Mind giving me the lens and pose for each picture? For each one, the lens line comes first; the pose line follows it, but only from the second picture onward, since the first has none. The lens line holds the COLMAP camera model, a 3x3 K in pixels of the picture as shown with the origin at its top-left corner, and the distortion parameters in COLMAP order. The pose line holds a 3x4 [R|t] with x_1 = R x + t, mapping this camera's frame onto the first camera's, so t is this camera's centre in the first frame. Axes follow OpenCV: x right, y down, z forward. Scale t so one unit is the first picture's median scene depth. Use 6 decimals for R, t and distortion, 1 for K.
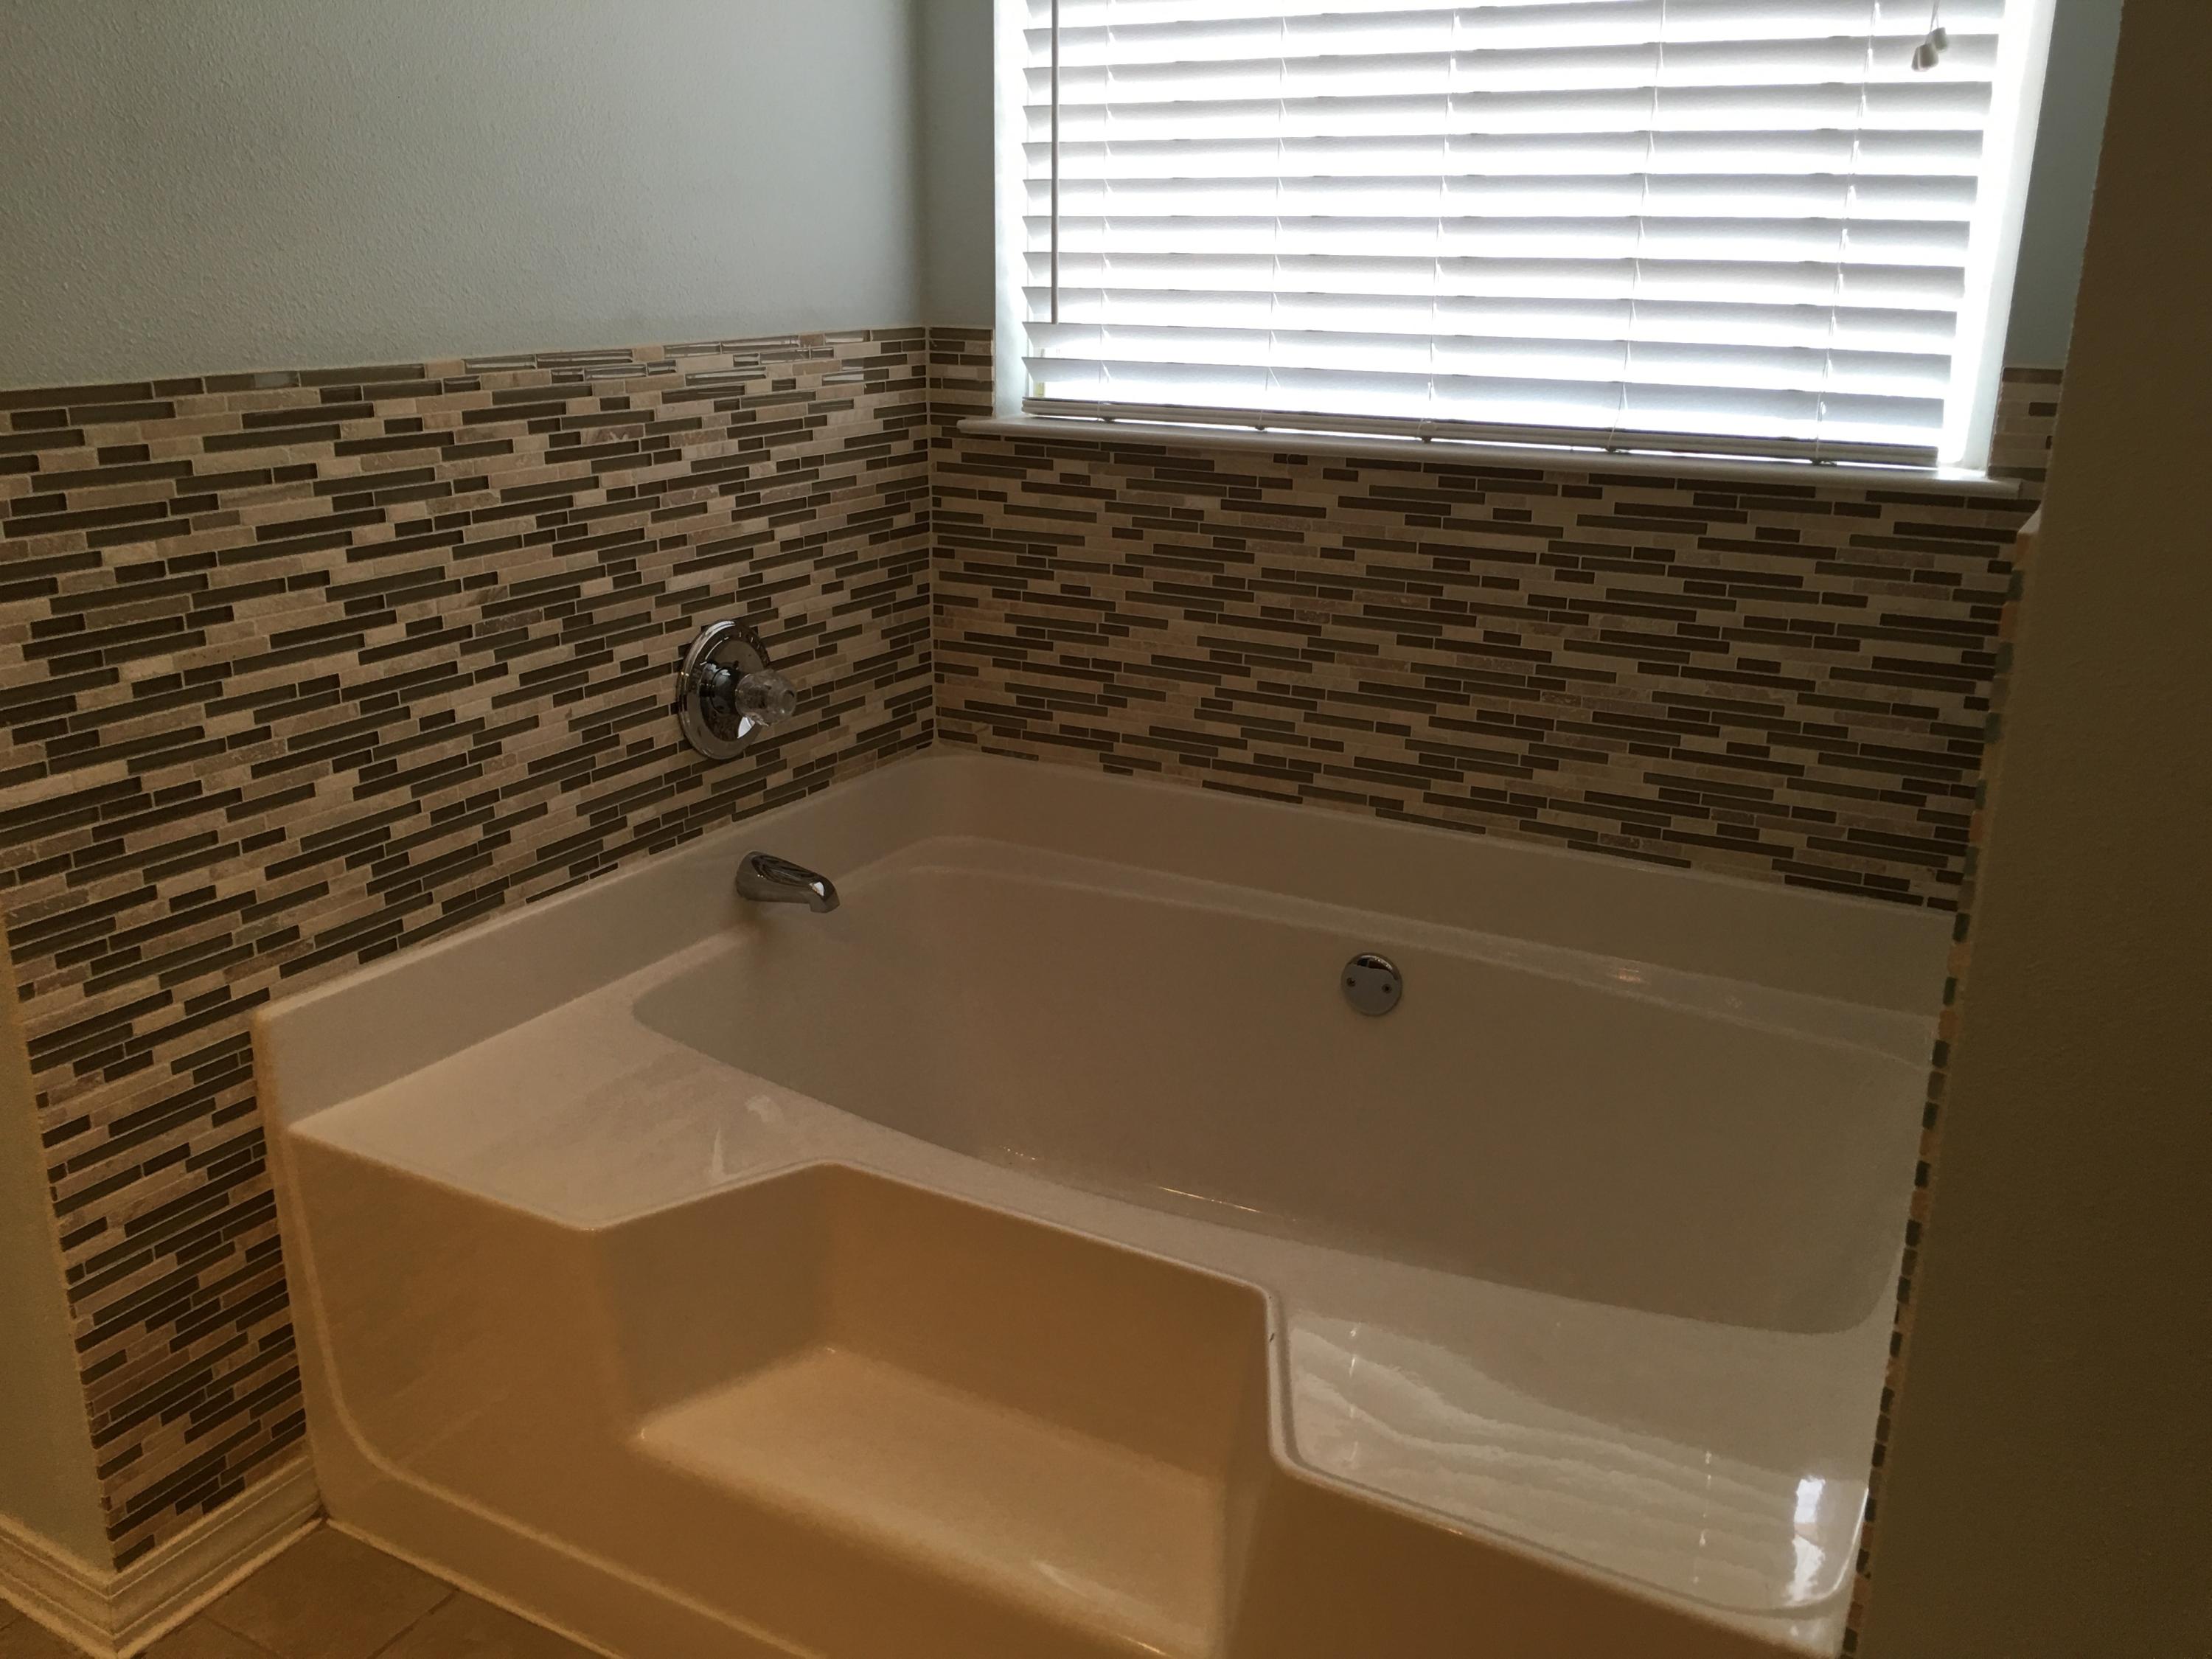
lens RADIAL K [[1877.8, 0, 1115.0], [0, 1877.8, 834.1], [0, 0, 1]] dist [0.077443, -0.101218]
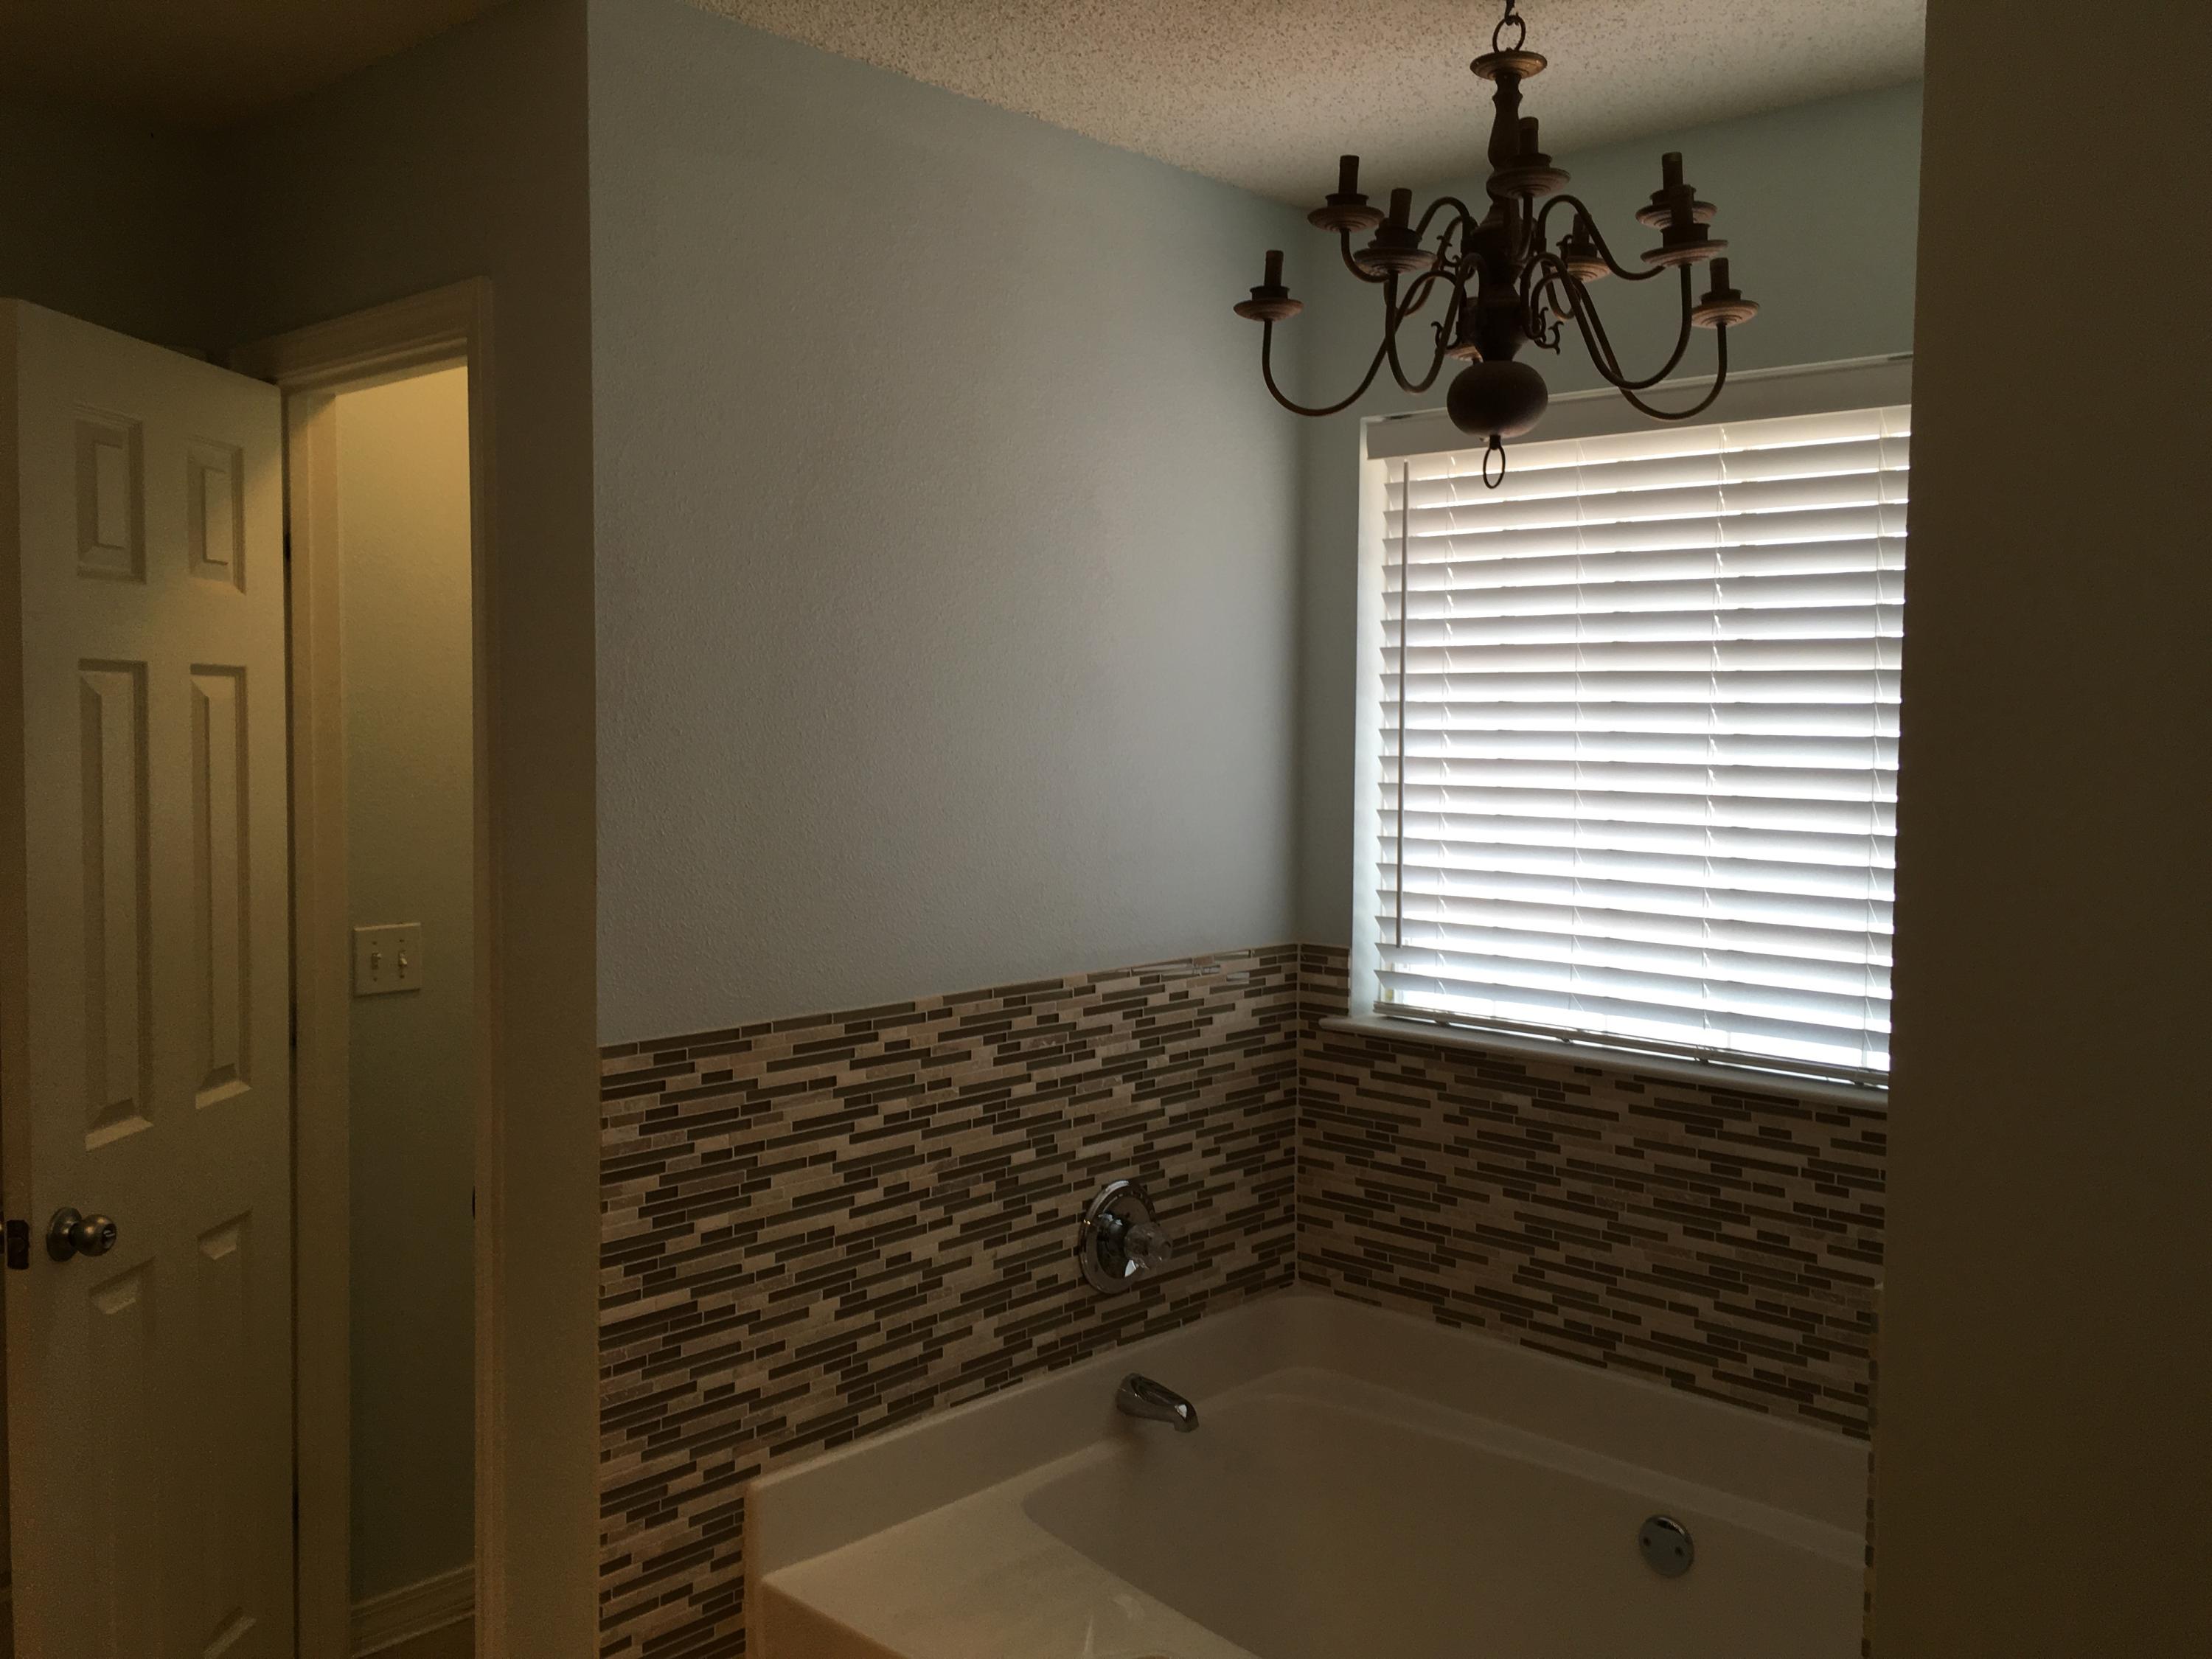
lens RADIAL K [[1877.8, 0, 1104.2], [0, 1877.8, 826.1], [0, 0, 1]] dist [0.077443, -0.101218]
pose [[0.969941, 0.008479, -0.243192, 0.091564], [-0.069331, 0.967600, -0.242781, -0.038851], [0.233254, 0.252344, 0.939103, -0.258454]]
